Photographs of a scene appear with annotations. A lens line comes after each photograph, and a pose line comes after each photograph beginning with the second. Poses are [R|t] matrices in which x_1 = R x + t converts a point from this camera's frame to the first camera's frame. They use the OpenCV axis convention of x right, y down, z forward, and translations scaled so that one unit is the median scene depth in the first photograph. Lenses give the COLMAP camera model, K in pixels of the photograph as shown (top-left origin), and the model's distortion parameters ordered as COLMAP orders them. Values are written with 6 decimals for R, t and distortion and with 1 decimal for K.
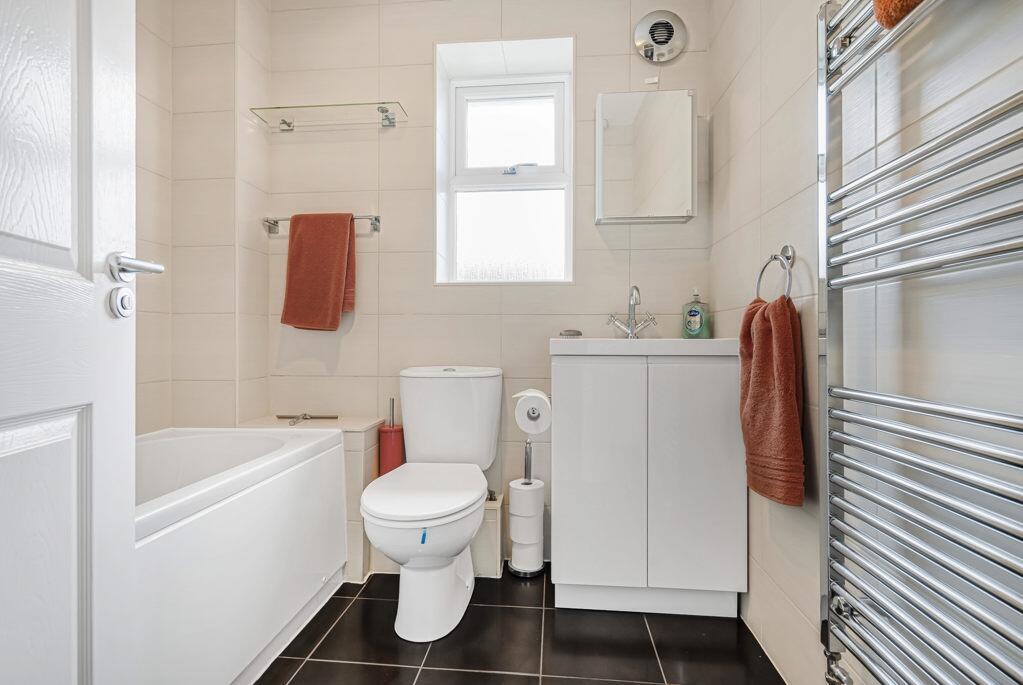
lens RADIAL K [[480.4, 0, 511.5], [0, 480.4, 342.5], [0, 0, 1]] dist [-0.000301, 0.000038]
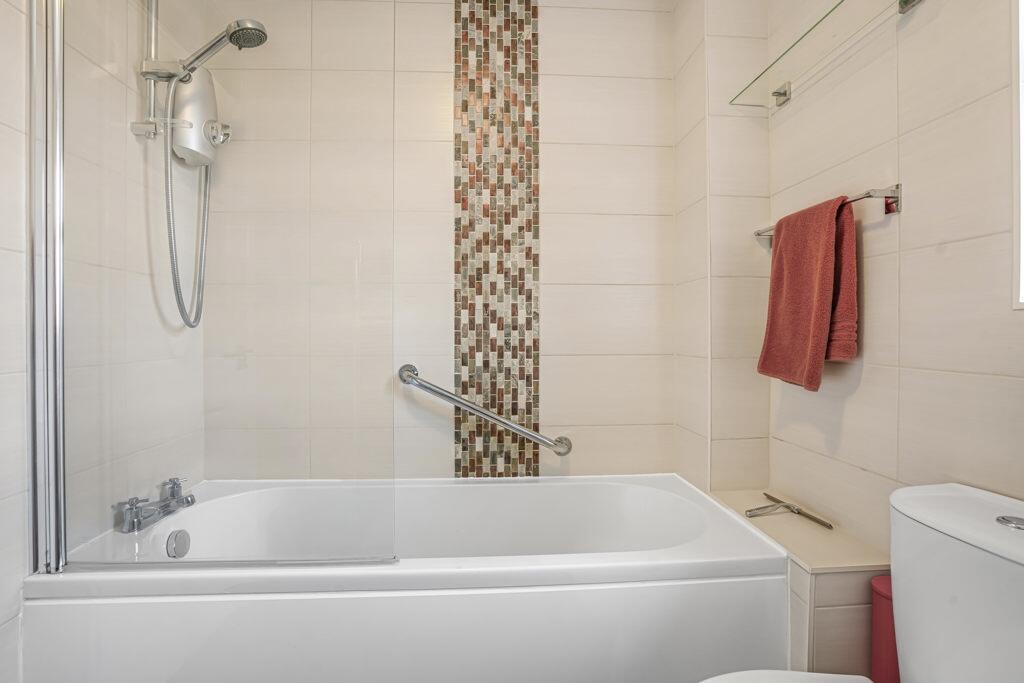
lens RADIAL K [[491.8, 0, 511.4], [0, 491.8, 333.6], [0, 0, 1]] dist [-0.054729, 0.021172]
pose [[0.157545, 0.002316, -0.987509, 0.192539], [0.000934, 0.999996, 0.002494, -0.100233], [0.987511, -0.001315, 0.157542, 0.503307]]
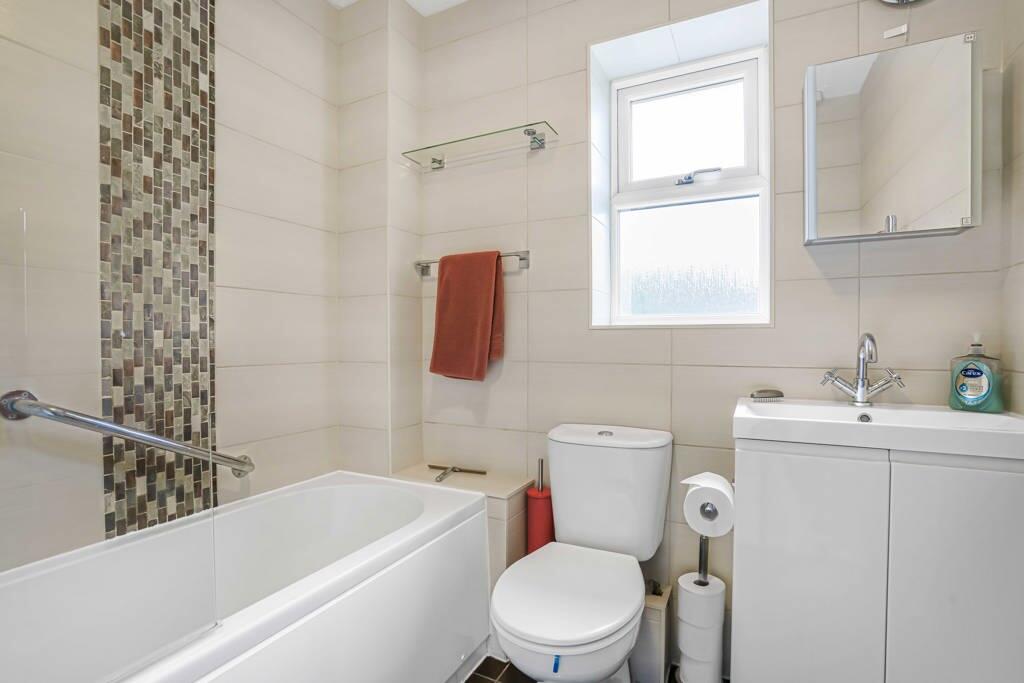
lens RADIAL K [[486.0, 0, 513.4], [0, 486.0, 349.4], [0, 0, 1]] dist [-0.051340, 0.019981]
pose [[0.929805, 0.004970, -0.368018, 0.030942], [0.000772, 0.999880, 0.015453, -0.098519], [0.368051, -0.014653, 0.929690, 0.160654]]
